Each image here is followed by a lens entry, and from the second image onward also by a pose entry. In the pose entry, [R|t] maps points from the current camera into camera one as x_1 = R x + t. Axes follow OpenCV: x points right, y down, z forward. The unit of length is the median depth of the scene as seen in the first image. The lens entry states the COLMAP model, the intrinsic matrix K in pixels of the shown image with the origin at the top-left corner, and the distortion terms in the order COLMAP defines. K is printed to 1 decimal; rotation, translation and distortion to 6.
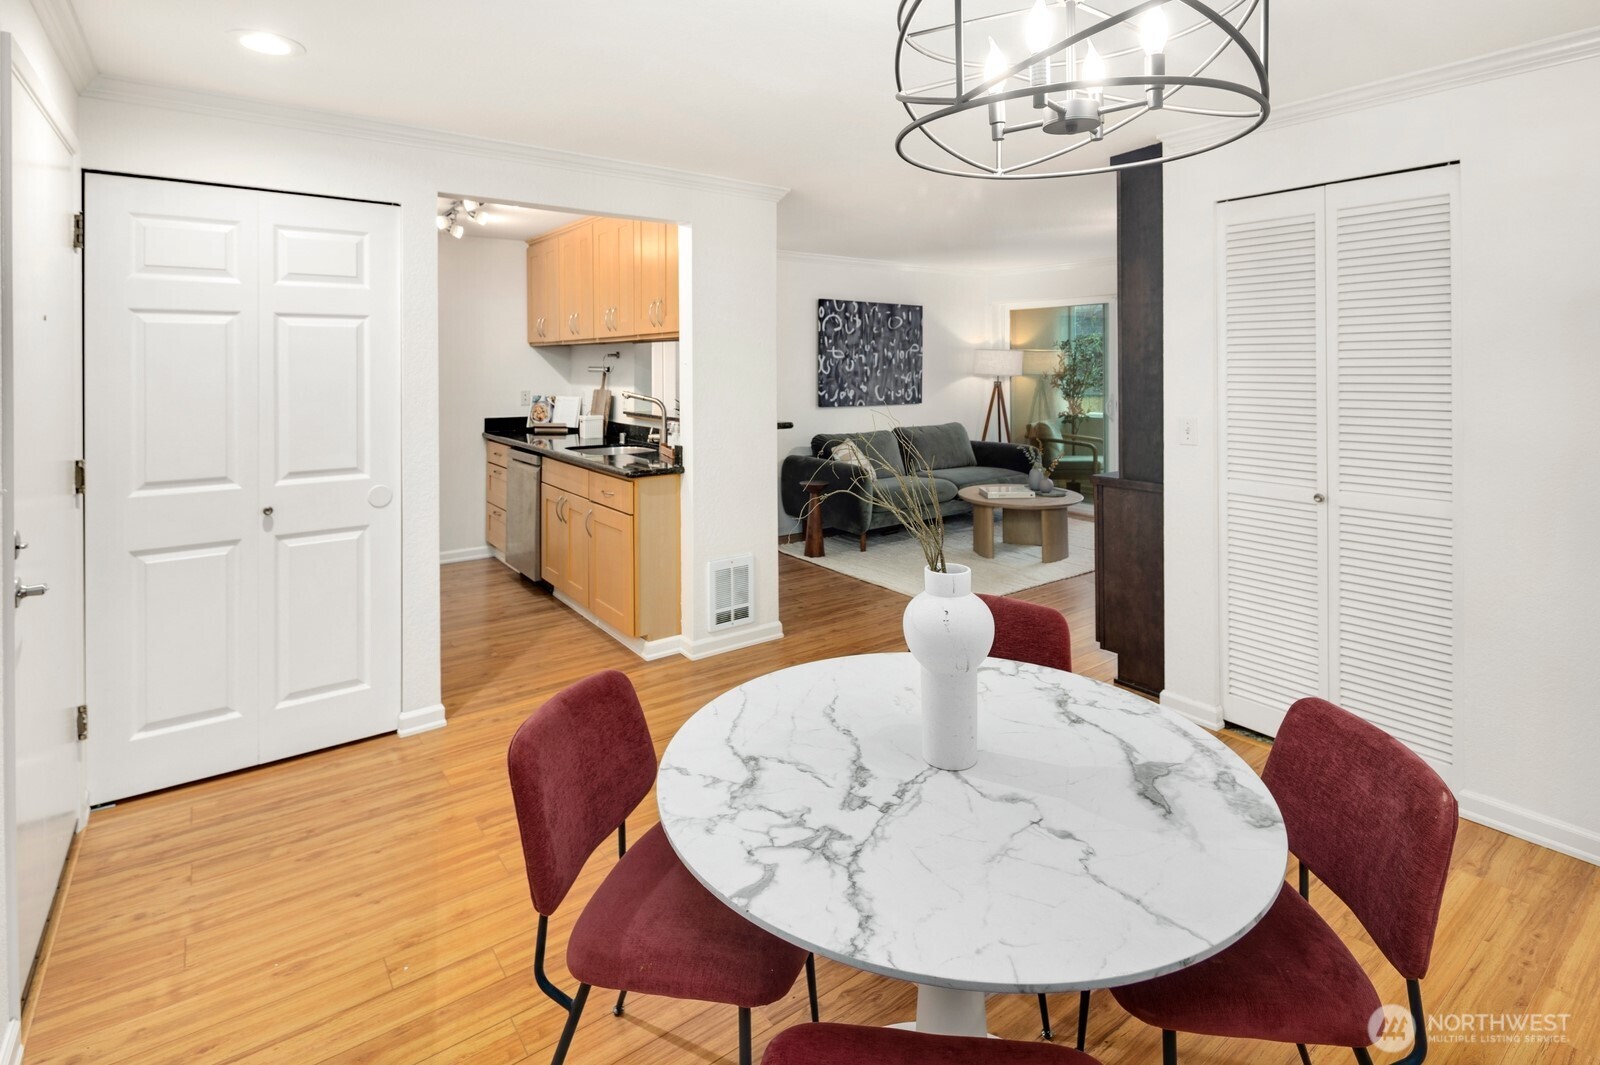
lens RADIAL K [[789.9, 0, 802.1], [0, 789.9, 354.3], [0, 0, 1]] dist [0.002348, 0.000148]
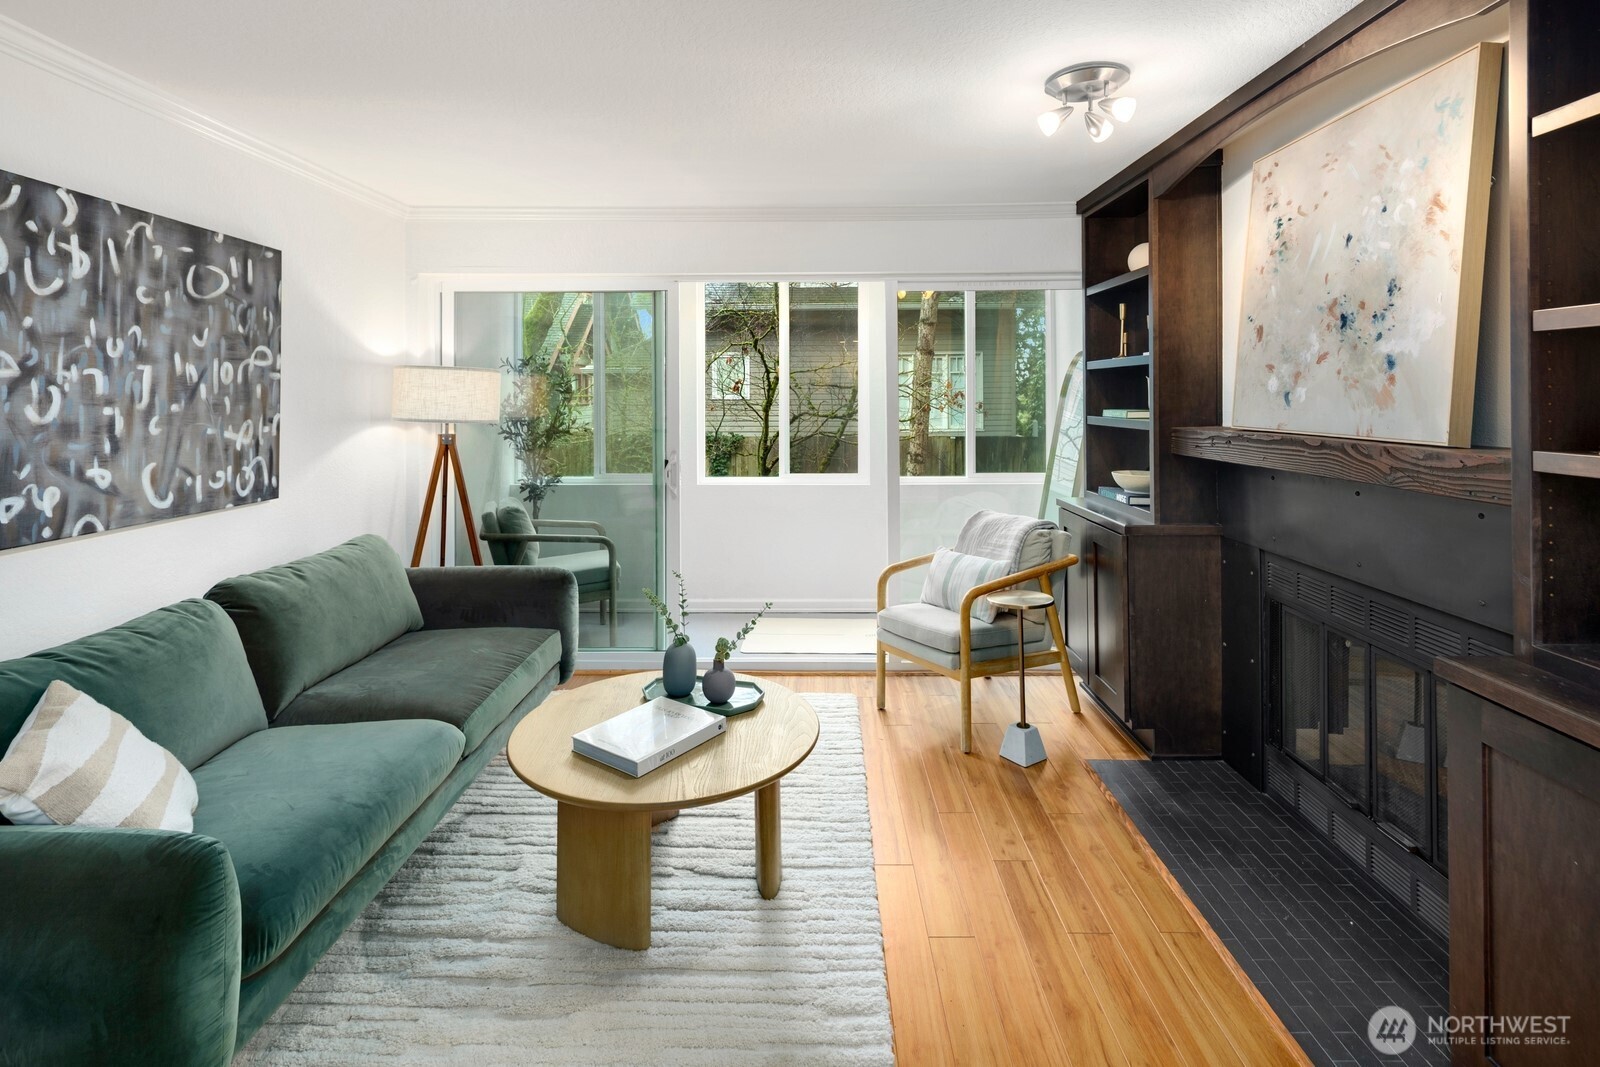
lens RADIAL K [[776.6, 0, 790.6], [0, 776.6, 394.0], [0, 0, 1]] dist [0.002960, -0.000551]
pose [[0.614596, 0.002832, 0.788837, 0.003332], [-0.005954, 0.999982, 0.001049, 0.008717], [-0.788819, -0.005342, 0.614602, 0.605518]]
